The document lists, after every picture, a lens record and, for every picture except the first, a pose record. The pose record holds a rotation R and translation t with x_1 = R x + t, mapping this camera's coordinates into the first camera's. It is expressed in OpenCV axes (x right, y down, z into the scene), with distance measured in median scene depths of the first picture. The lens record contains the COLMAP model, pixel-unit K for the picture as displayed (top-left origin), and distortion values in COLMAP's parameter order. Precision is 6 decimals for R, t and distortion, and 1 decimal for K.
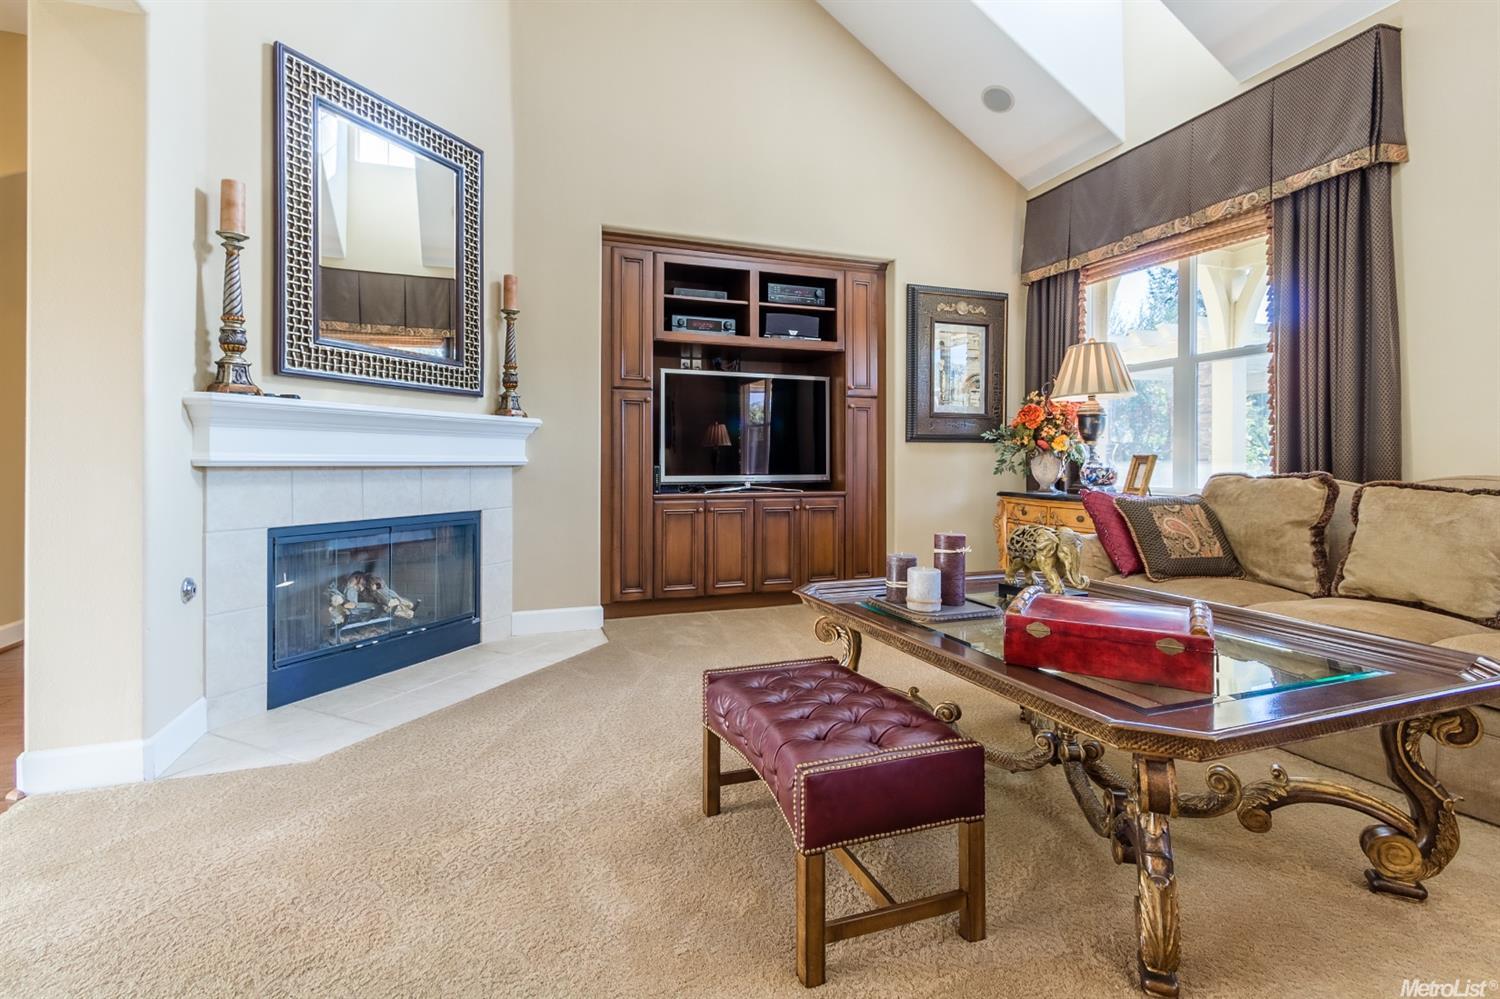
lens RADIAL K [[690.6, 0, 747.8], [0, 690.6, 460.3], [0, 0, 1]] dist [0.000739, -0.000708]
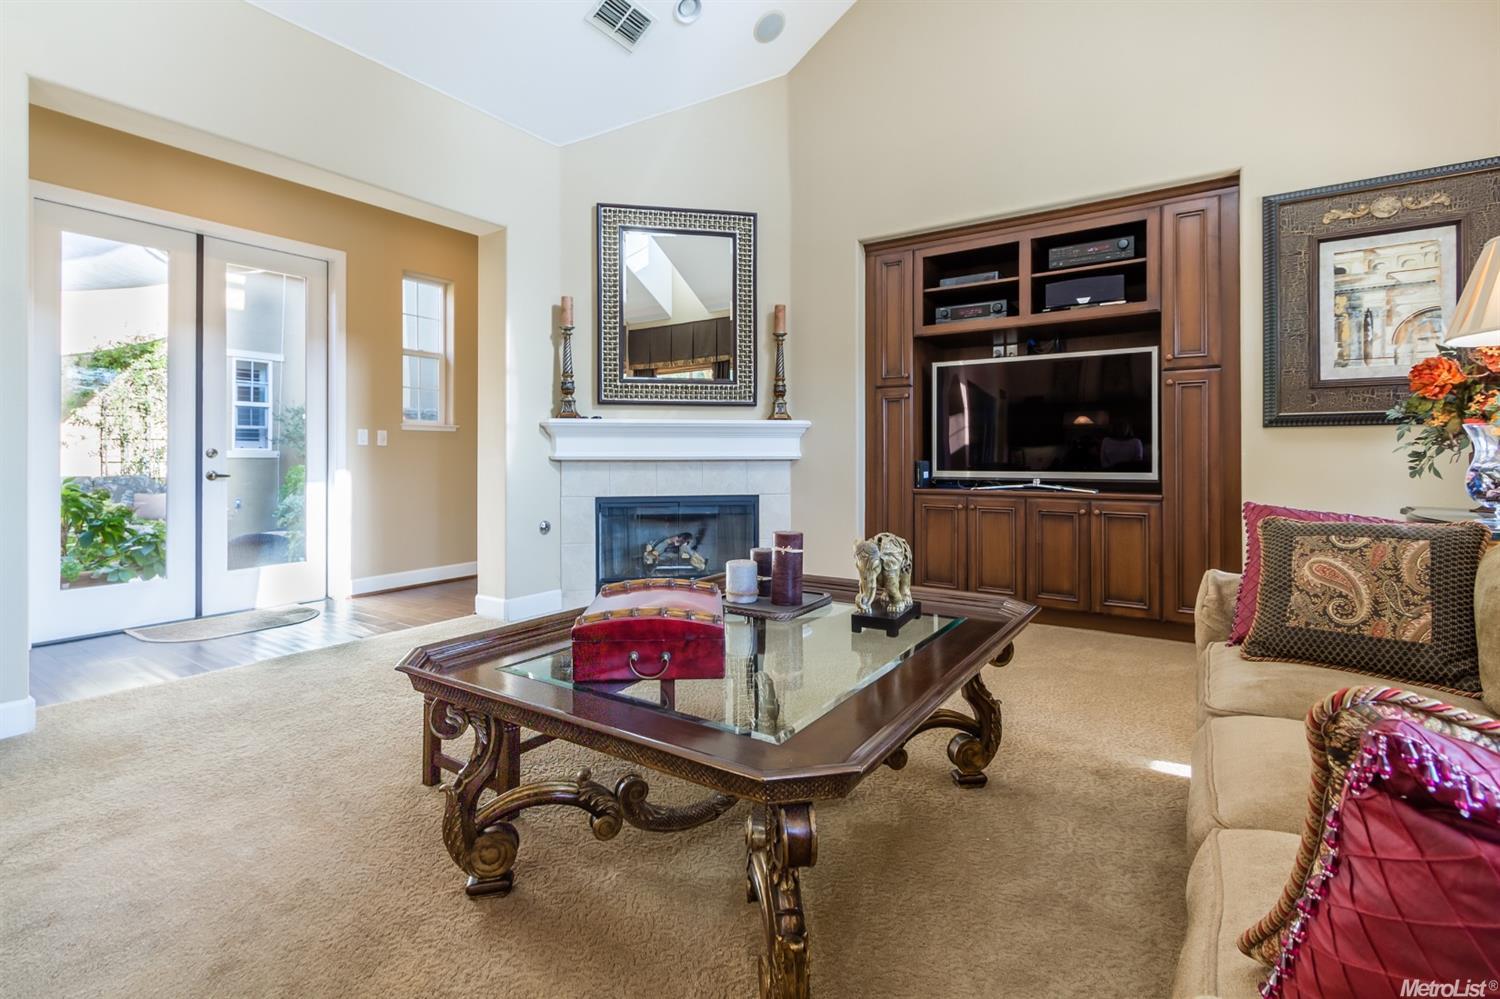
lens RADIAL K [[690.6, 0, 726.8], [0, 690.6, 453.2], [0, 0, 1]] dist [0.000739, -0.000708]
pose [[0.579982, -0.003784, -0.814620, 0.529709], [0.003686, 0.999991, -0.002022, -0.001785], [0.814621, -0.001830, 0.579991, 0.183904]]
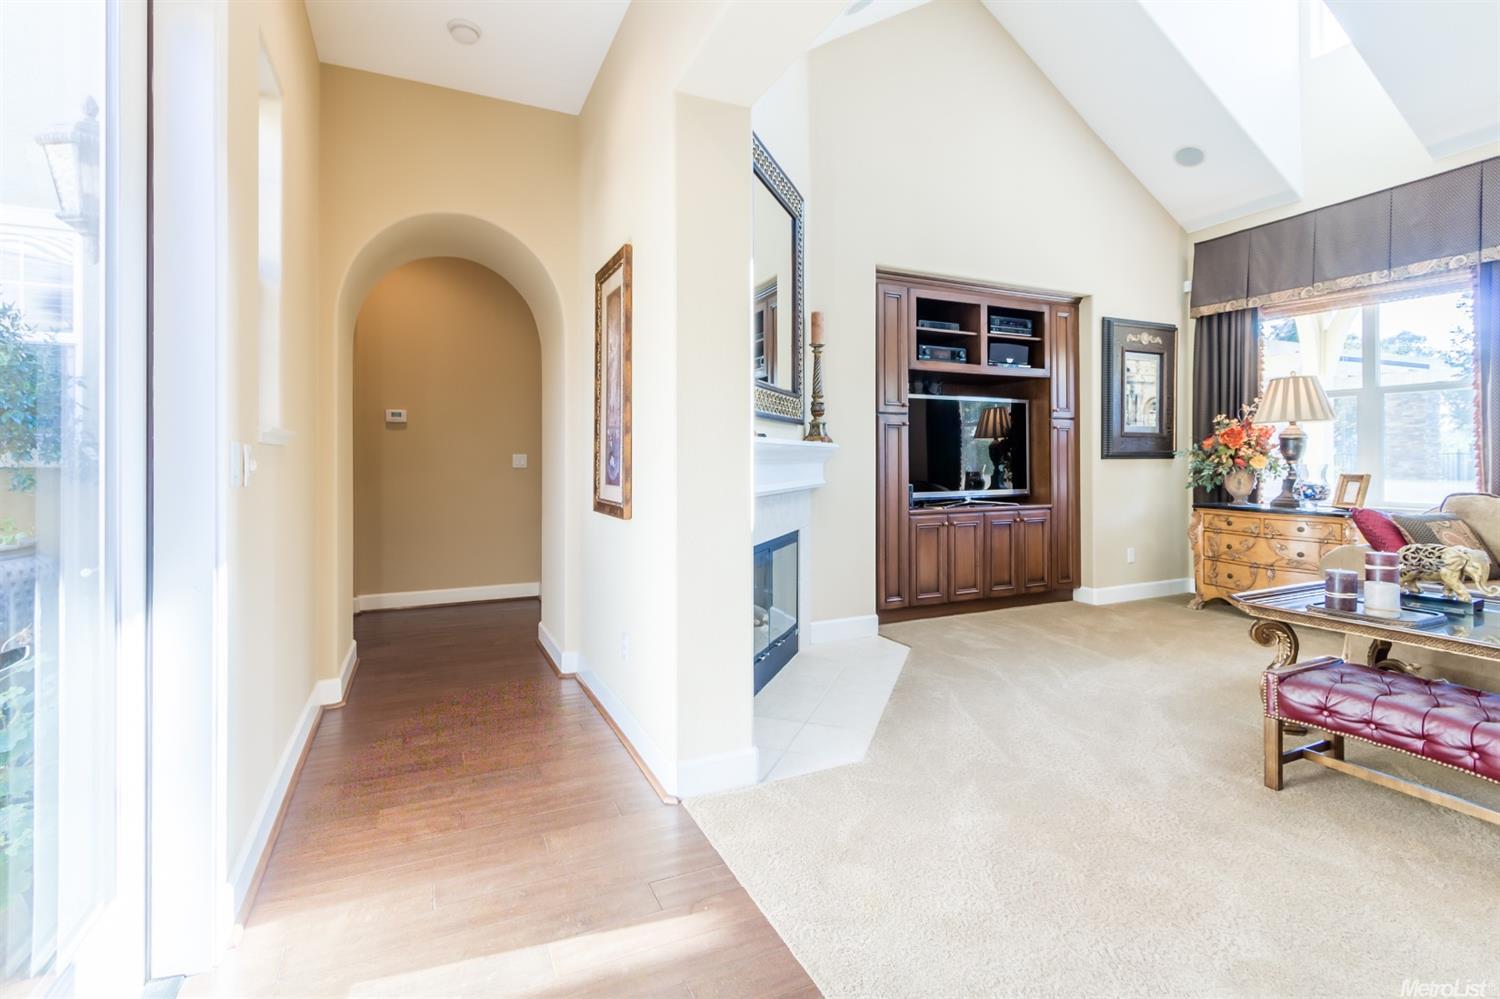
lens RADIAL K [[690.6, 0, 746.0], [0, 690.6, 455.7], [0, 0, 1]] dist [0.000739, -0.000708]
pose [[0.996087, -0.003494, 0.088305, -0.484957], [0.003718, 0.999990, -0.002369, -0.035074], [-0.088295, 0.002688, 0.996091, -0.062120]]
